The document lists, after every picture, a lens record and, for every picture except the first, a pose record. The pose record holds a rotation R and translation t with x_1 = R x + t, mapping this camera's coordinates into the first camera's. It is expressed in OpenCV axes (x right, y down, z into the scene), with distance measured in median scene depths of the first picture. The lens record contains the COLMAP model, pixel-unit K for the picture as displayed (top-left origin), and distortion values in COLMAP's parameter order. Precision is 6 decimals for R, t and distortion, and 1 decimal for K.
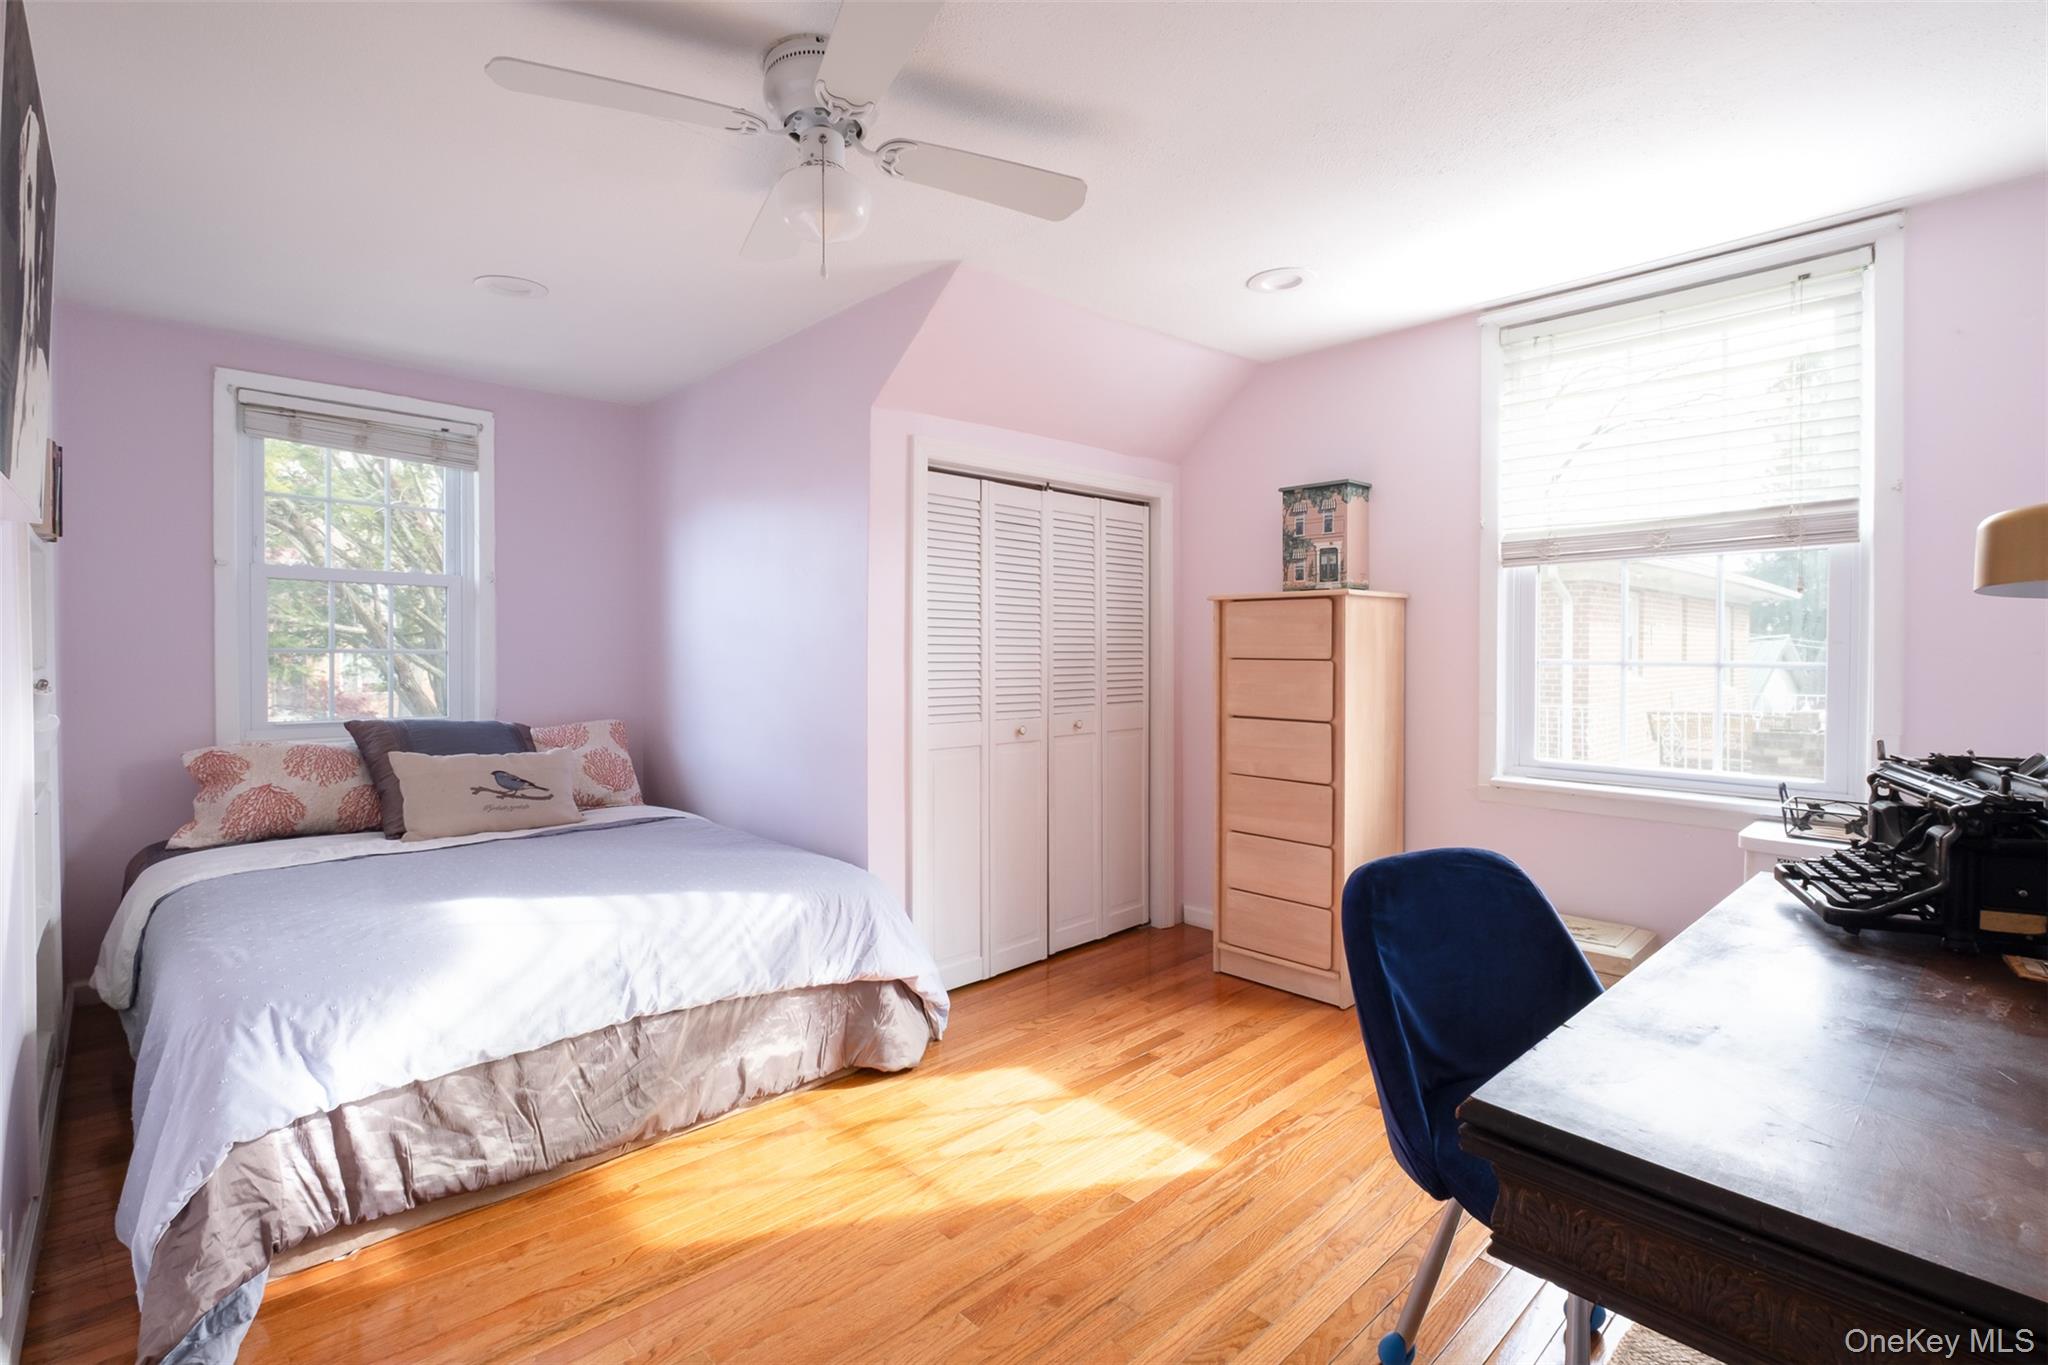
lens RADIAL K [[932.2, 0, 1024.0], [0, 932.2, 682.5], [0, 0, 1]] dist [-0.002480, -0.000124]
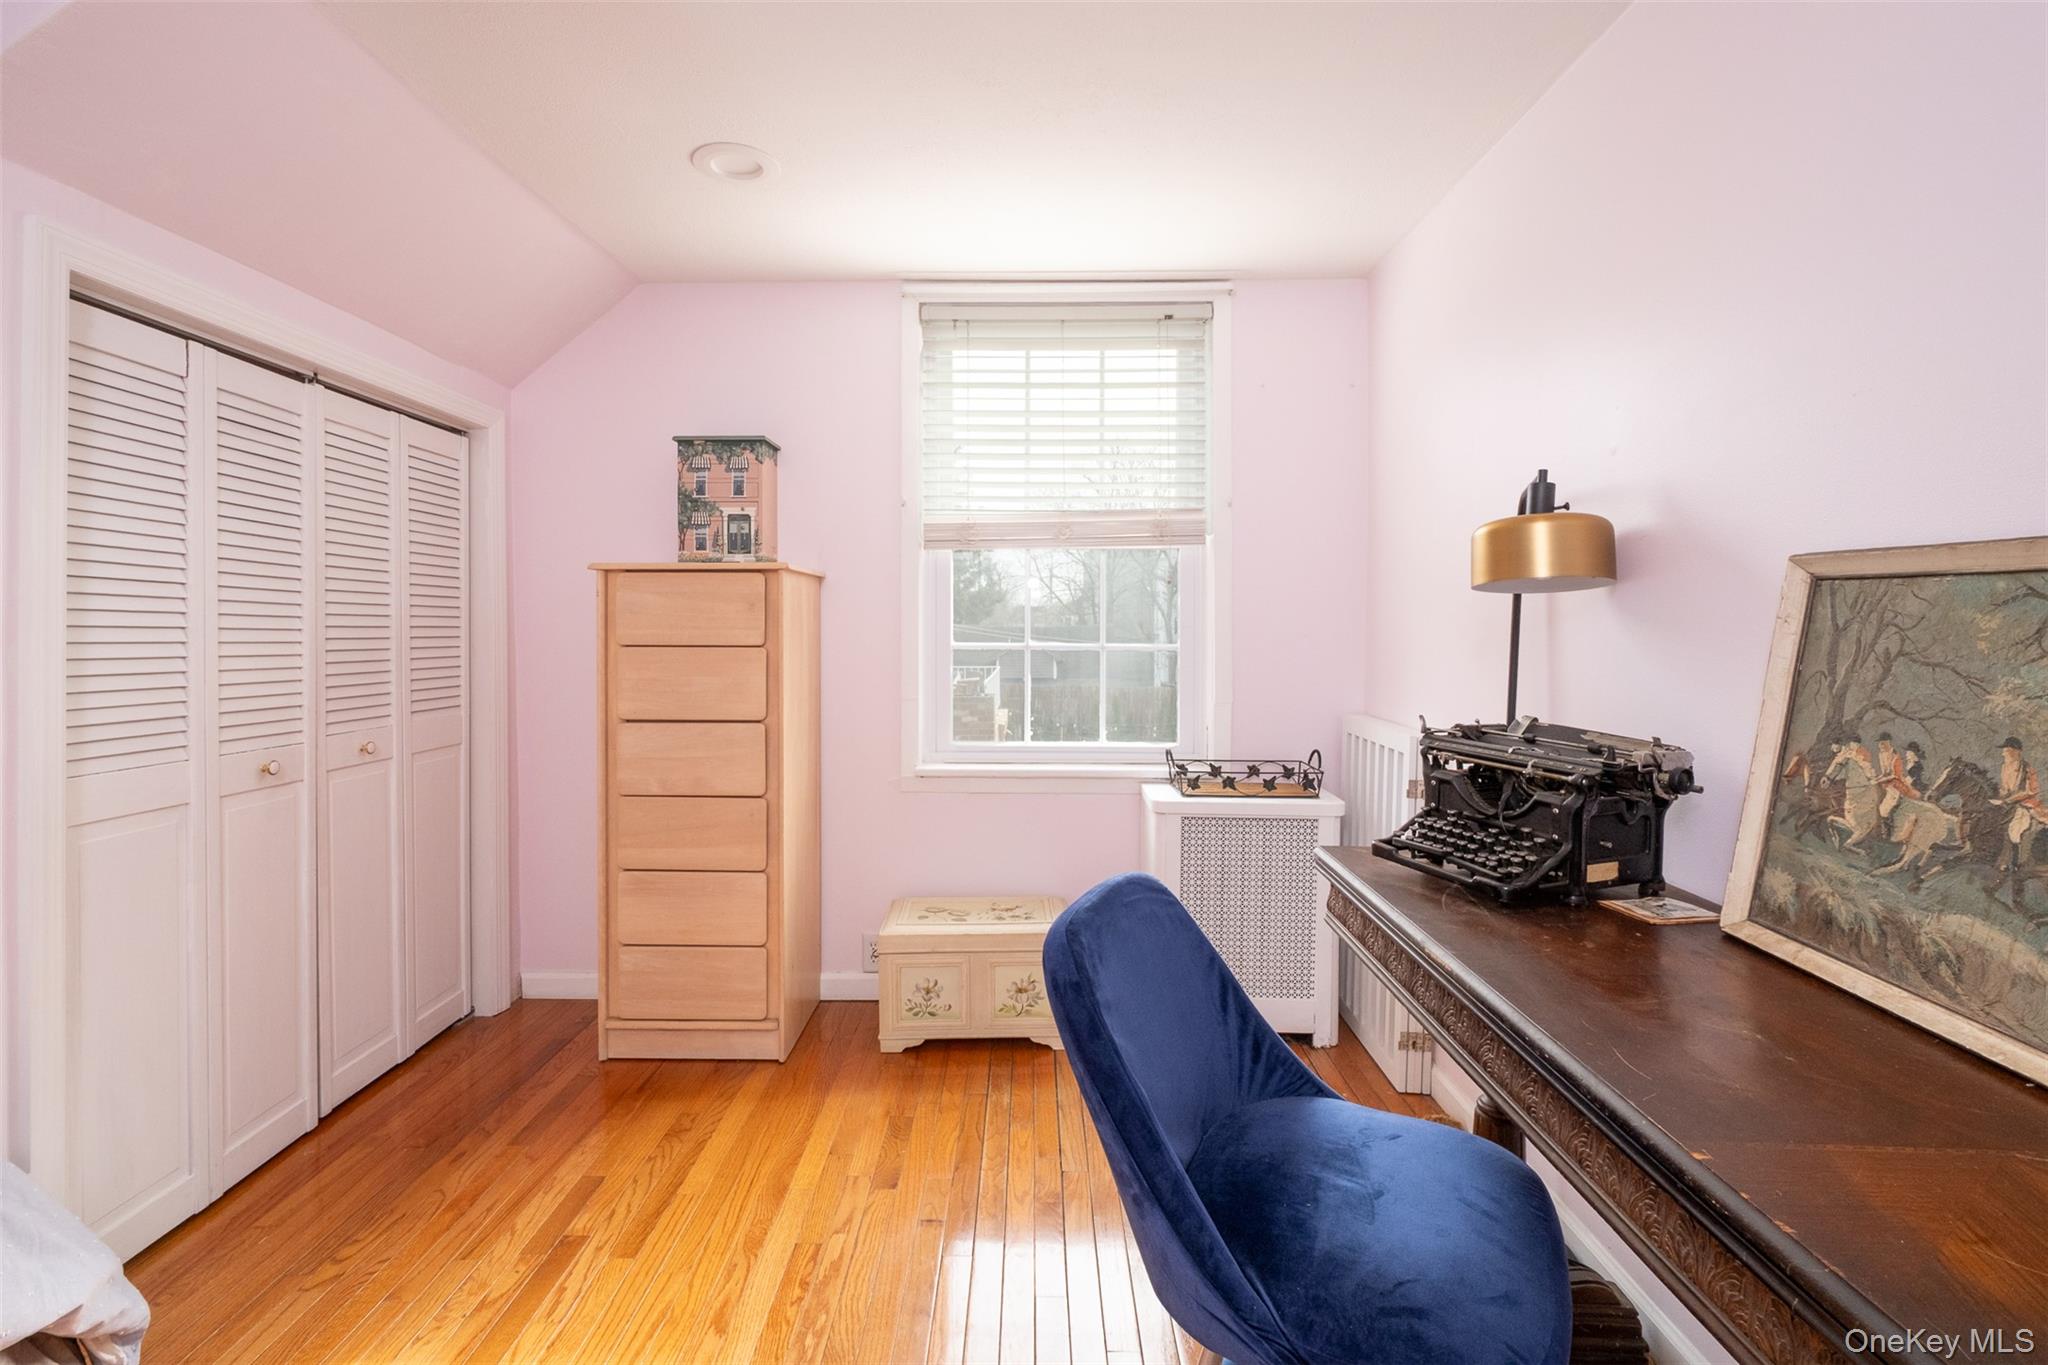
lens RADIAL K [[903.7, 0, 1016.3], [0, 903.7, 637.8], [0, 0, 1]] dist [-0.008736, 0.000472]
pose [[0.701702, -0.003587, 0.712462, -0.081506], [0.026523, 0.999426, -0.021090, -0.008169], [-0.711977, 0.033695, 0.701394, 0.251338]]
